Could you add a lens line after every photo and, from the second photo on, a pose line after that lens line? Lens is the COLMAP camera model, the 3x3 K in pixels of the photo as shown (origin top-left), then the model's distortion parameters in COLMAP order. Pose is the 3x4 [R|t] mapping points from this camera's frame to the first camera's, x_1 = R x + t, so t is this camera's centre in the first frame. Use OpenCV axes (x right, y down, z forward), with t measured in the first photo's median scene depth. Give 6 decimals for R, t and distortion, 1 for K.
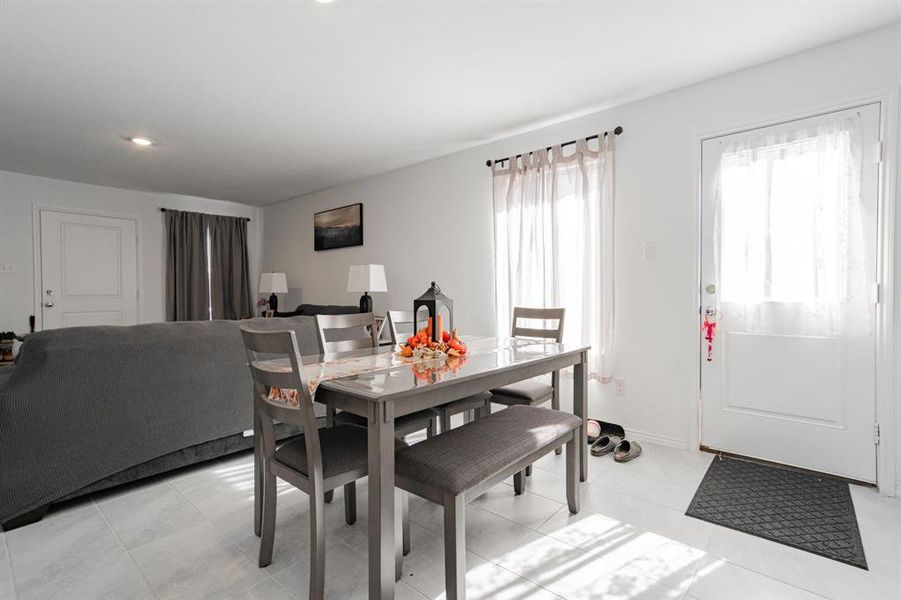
lens RADIAL K [[424.2, 0, 455.2], [0, 424.2, 298.1], [0, 0, 1]] dist [-0.002121, 0.010629]
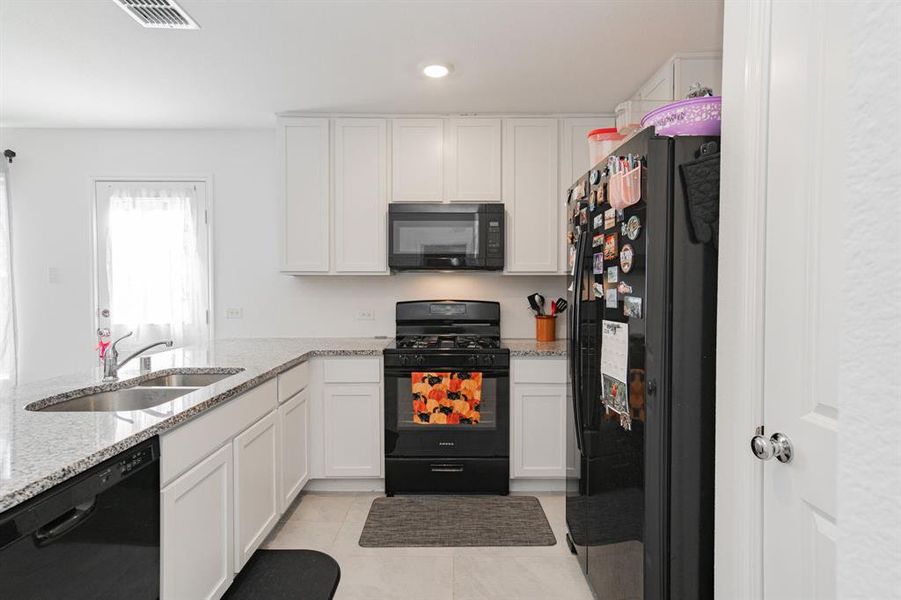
lens RADIAL K [[439.3, 0, 452.2], [0, 439.3, 298.2], [0, 0, 1]] dist [-0.005677, 0.012489]
pose [[0.760313, -0.015608, 0.649370, 0.408695], [0.008619, 0.999866, 0.013941, -0.052824], [-0.649500, -0.005002, 0.760345, -0.385748]]
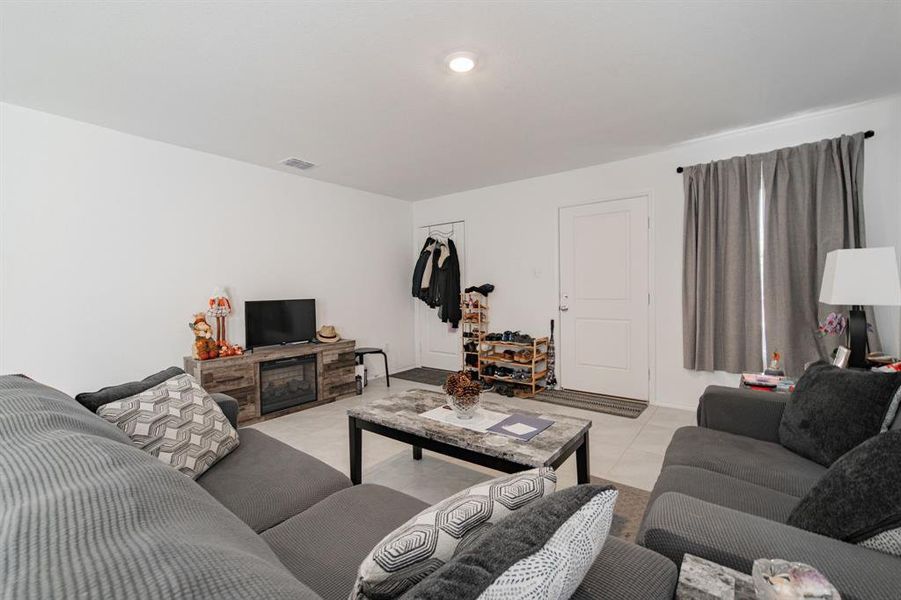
lens RADIAL K [[389.8, 0, 448.8], [0, 389.8, 296.4], [0, 0, 1]] dist [0.009970, 0.002157]
pose [[0.056026, 0.019928, -0.998230, -0.162539], [-0.004313, 0.999796, 0.019717, -0.038048], [0.998420, 0.003201, 0.056101, 0.994709]]
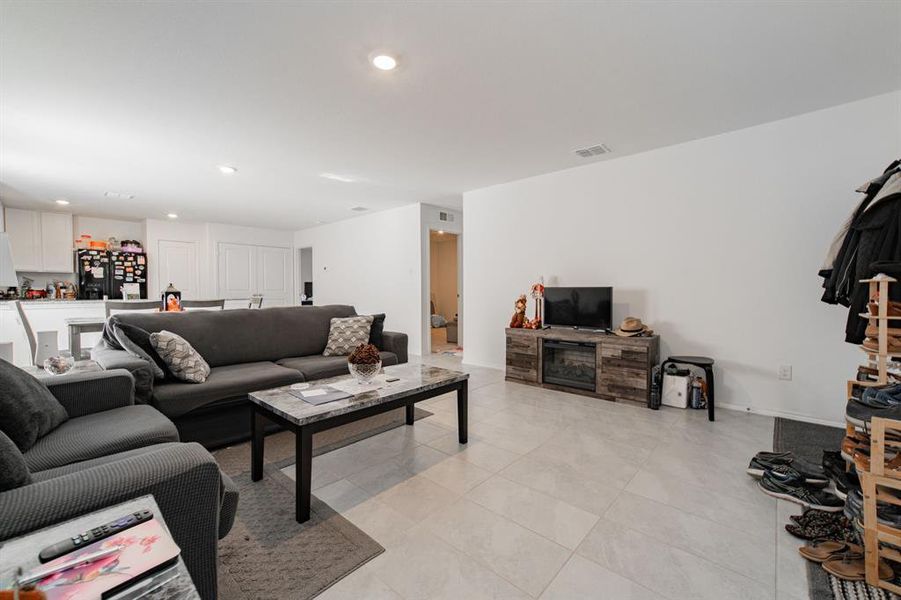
lens RADIAL K [[373.2, 0, 459.9], [0, 373.2, 295.1], [0, 0, 1]] dist [-0.006259, 0.003343]
pose [[-0.999787, 0.003131, 0.020378, -0.908633], [0.003737, 0.999549, 0.029807, -0.015431], [-0.020276, 0.029876, -0.999348, 1.670153]]
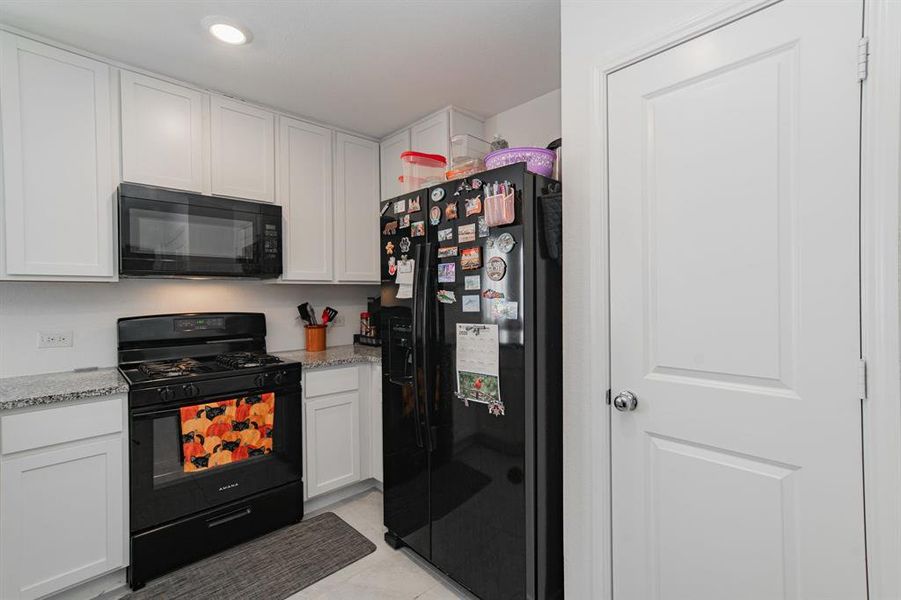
lens RADIAL K [[406.1, 0, 447.6], [0, 406.1, 297.9], [0, 0, 1]] dist [-0.005123, 0.011397]
pose [[0.113722, -0.005352, 0.993498, 0.354918], [0.024838, 0.999688, 0.002543, -0.053171], [-0.993202, 0.024388, 0.113819, -0.193622]]
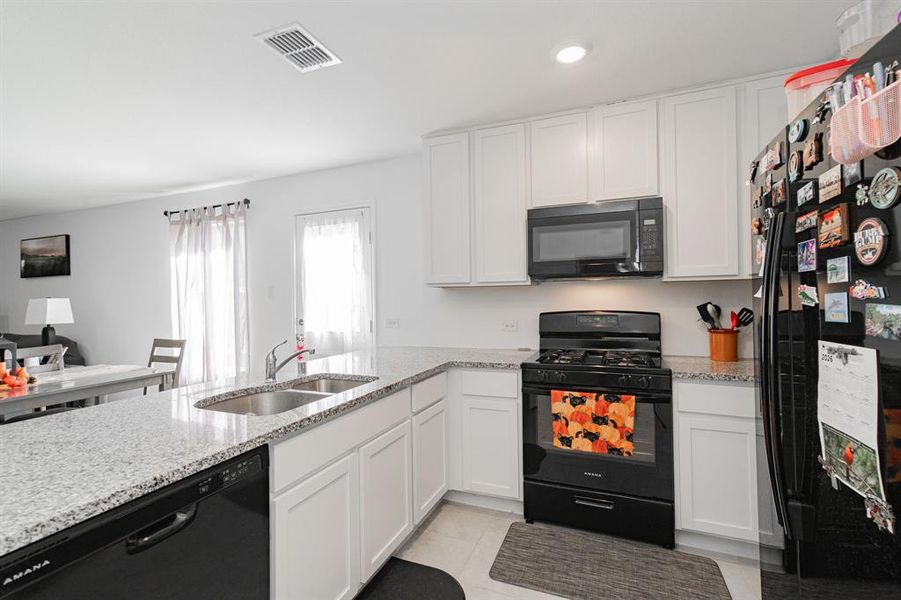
lens RADIAL K [[406.1, 0, 454.1], [0, 406.1, 298.2], [0, 0, 1]] dist [-0.005123, 0.011397]
pose [[0.948019, -0.009835, 0.318061, 0.493951], [0.016537, 0.999694, -0.018377, -0.050275], [-0.317783, 0.022682, 0.947892, -0.329222]]
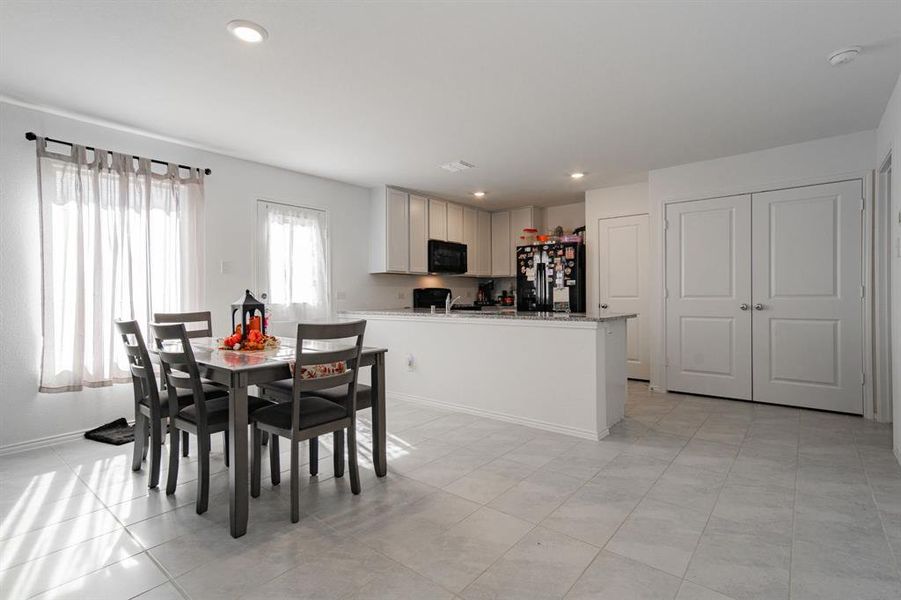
lens RADIAL K [[439.3, 0, 450.8], [0, 439.3, 299.3], [0, 0, 1]] dist [-0.005677, 0.012489]
pose [[-0.025281, -0.006238, 0.999661, -0.789270], [0.027186, 0.999606, 0.006925, -0.001748], [-0.999311, 0.027352, -0.025101, 0.264743]]
